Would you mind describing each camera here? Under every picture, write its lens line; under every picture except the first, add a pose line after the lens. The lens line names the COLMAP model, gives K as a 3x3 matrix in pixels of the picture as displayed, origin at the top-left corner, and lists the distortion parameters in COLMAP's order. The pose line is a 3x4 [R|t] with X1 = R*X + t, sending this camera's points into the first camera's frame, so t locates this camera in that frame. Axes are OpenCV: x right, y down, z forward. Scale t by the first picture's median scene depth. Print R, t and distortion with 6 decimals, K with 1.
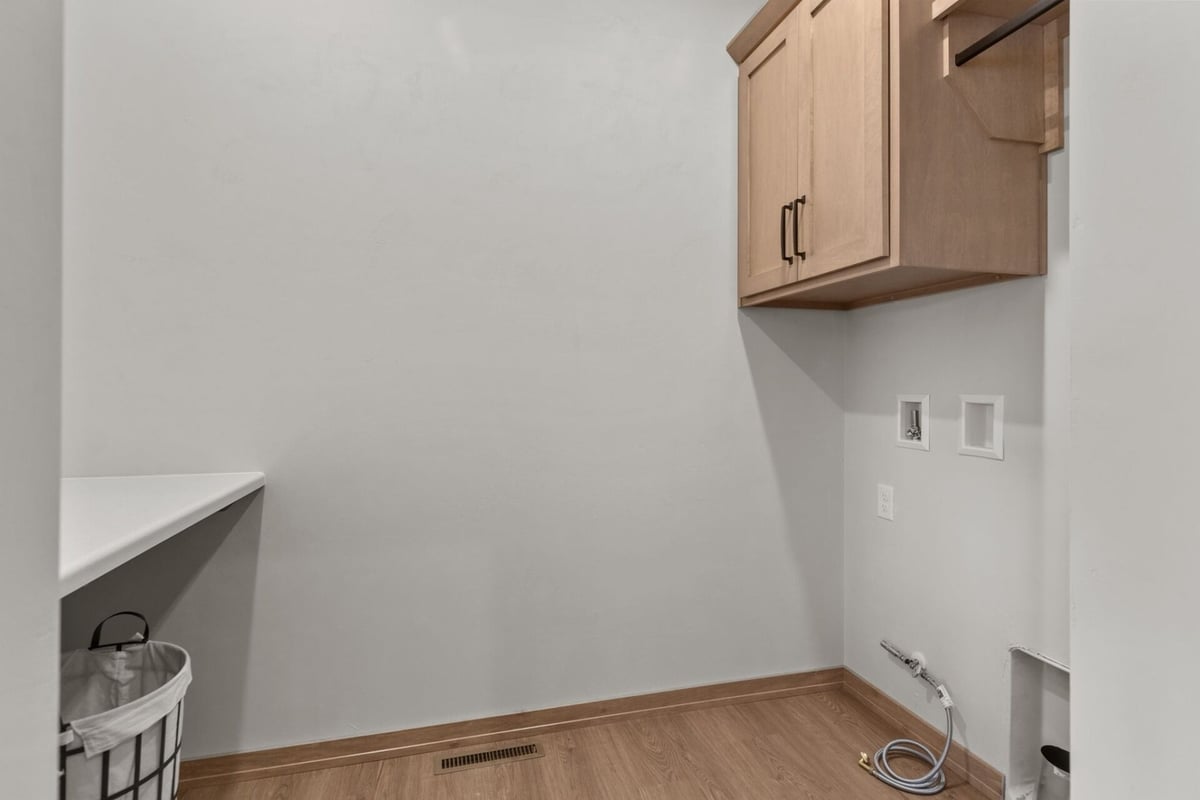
lens RADIAL K [[623.1, 0, 598.5], [0, 623.1, 382.5], [0, 0, 1]] dist [0.003972, -0.000077]
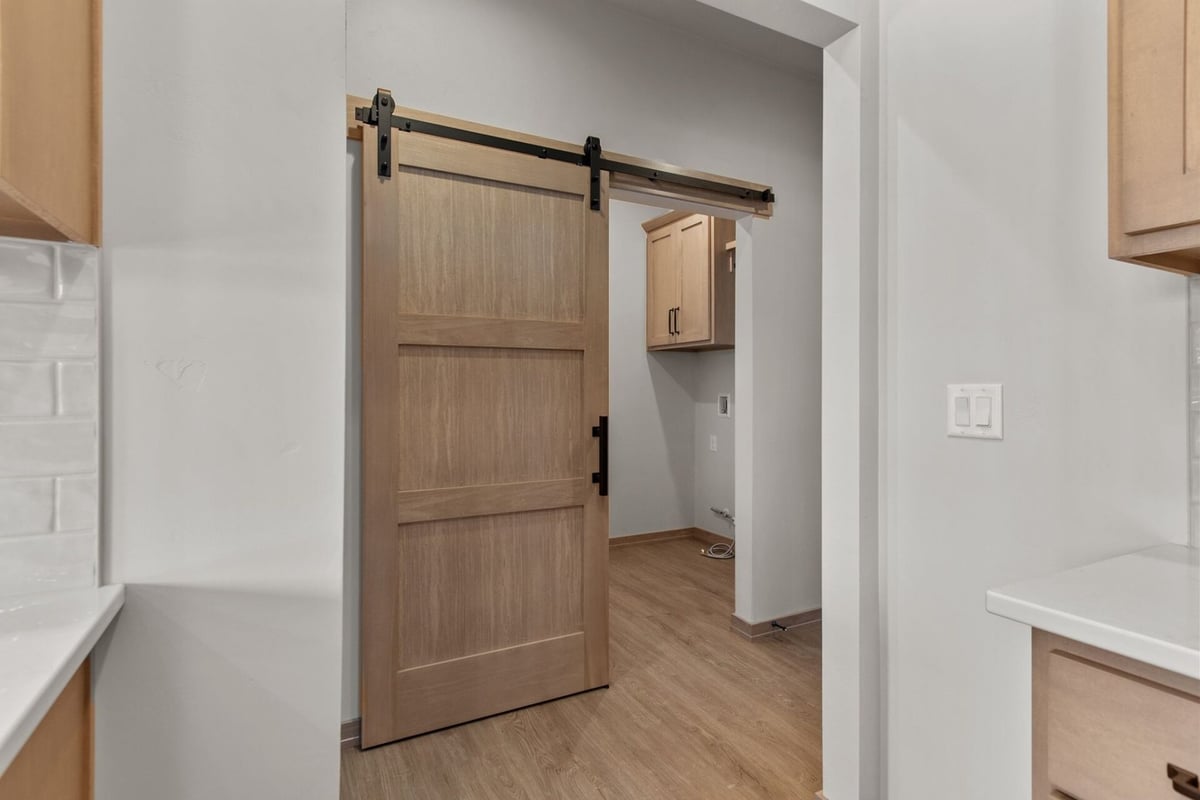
lens RADIAL K [[623.1, 0, 598.5], [0, 623.1, 382.5], [0, 0, 1]] dist [0.003972, -0.000077]
pose [[0.976758, 0.005358, 0.214279, -0.421739], [-0.003475, 0.999952, -0.009163, 0.002261], [-0.214317, 0.008206, 0.976730, -1.105477]]
